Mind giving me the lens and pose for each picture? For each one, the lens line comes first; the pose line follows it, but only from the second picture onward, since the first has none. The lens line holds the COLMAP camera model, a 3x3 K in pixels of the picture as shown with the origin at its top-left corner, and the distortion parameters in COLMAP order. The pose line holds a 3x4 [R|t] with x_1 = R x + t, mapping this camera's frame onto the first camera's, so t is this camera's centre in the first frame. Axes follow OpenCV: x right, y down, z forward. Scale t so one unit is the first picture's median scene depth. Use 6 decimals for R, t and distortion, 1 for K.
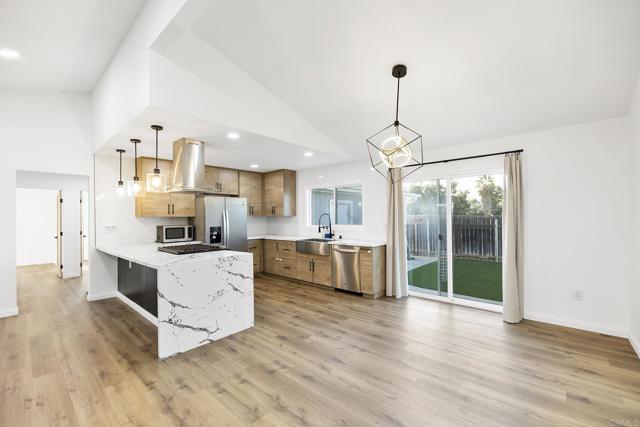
lens RADIAL K [[270.6, 0, 319.5], [0, 270.6, 215.0], [0, 0, 1]] dist [0.002562, -0.000209]
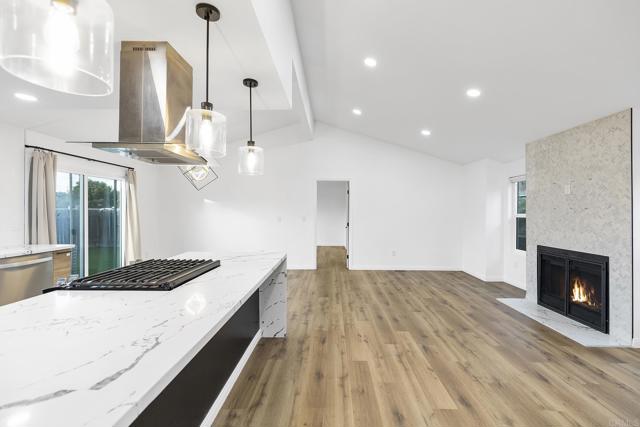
lens RADIAL K [[270.6, 0, 329.6], [0, 270.6, 213.8], [0, 0, 1]] dist [0.002562, -0.000209]
pose [[-0.657855, 0.001825, 0.753142, -1.005424], [-0.002304, 0.999988, -0.004435, 0.018583], [-0.753141, -0.004653, -0.657843, 1.035457]]
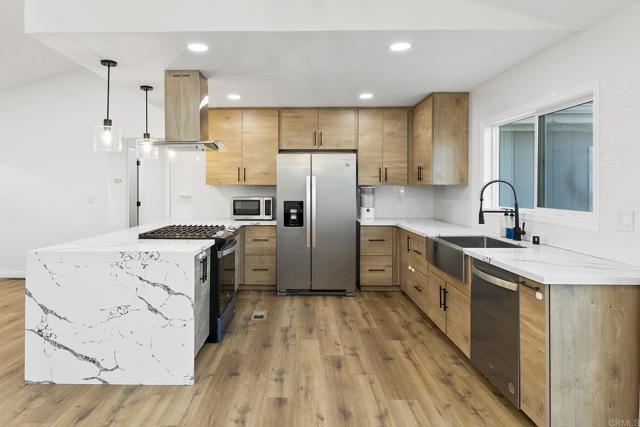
lens RADIAL K [[382.3, 0, 322.7], [0, 382.3, 189.1], [0, 0, 1]] dist [0.003852, -0.000195]
pose [[0.652396, 0.012257, -0.757779, 0.435295], [-0.002839, 0.999902, 0.013728, 0.003067], [0.757873, -0.006805, 0.652367, 0.592786]]
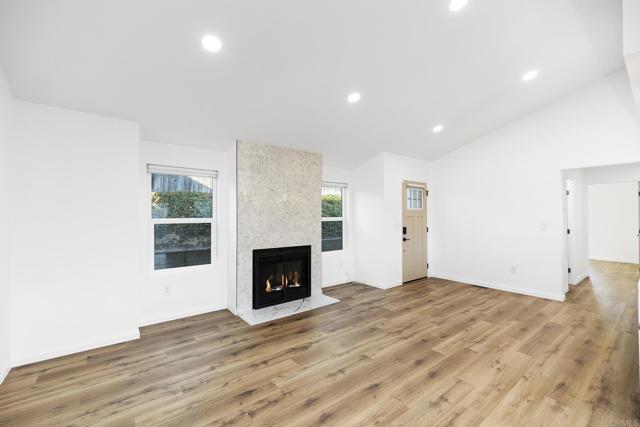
lens RADIAL K [[270.6, 0, 317.4], [0, 270.6, 212.8], [0, 0, 1]] dist [0.002562, -0.000209]
pose [[-0.181701, -0.002184, -0.983351, 0.143754], [0.010224, 0.999939, -0.004110, 0.001488], [0.983301, -0.010800, -0.181668, 0.215278]]
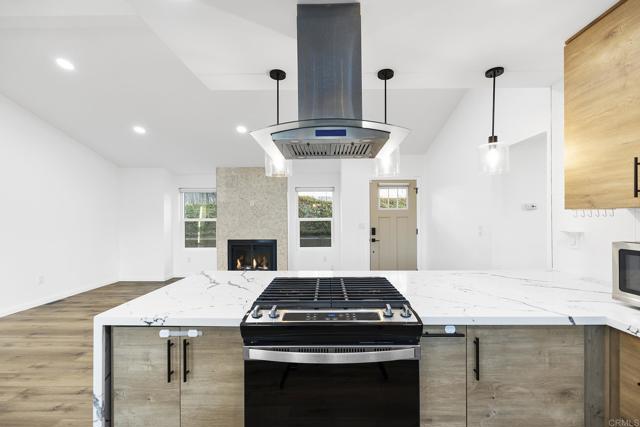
lens RADIAL K [[270.6, 0, 327.7], [0, 270.6, 222.8], [0, 0, 1]] dist [0.002562, -0.000209]
pose [[-0.750889, 0.027467, -0.659857, -0.210524], [0.016852, 0.999606, 0.022433, 0.013902], [0.660213, 0.005725, -0.751056, 1.236069]]
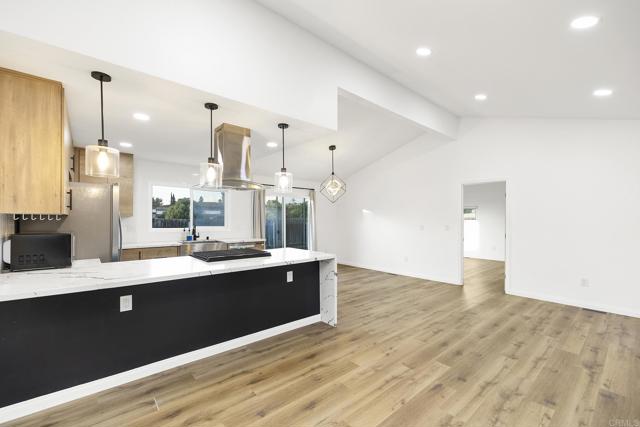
lens RADIAL K [[270.6, 0, 322.2], [0, 270.6, 216.1], [0, 0, 1]] dist [0.002562, -0.000209]
pose [[0.126707, 0.022362, 0.991688, -1.229171], [-0.011731, 0.999710, -0.021044, 0.019717], [-0.991871, -0.008968, 0.126932, 0.582484]]
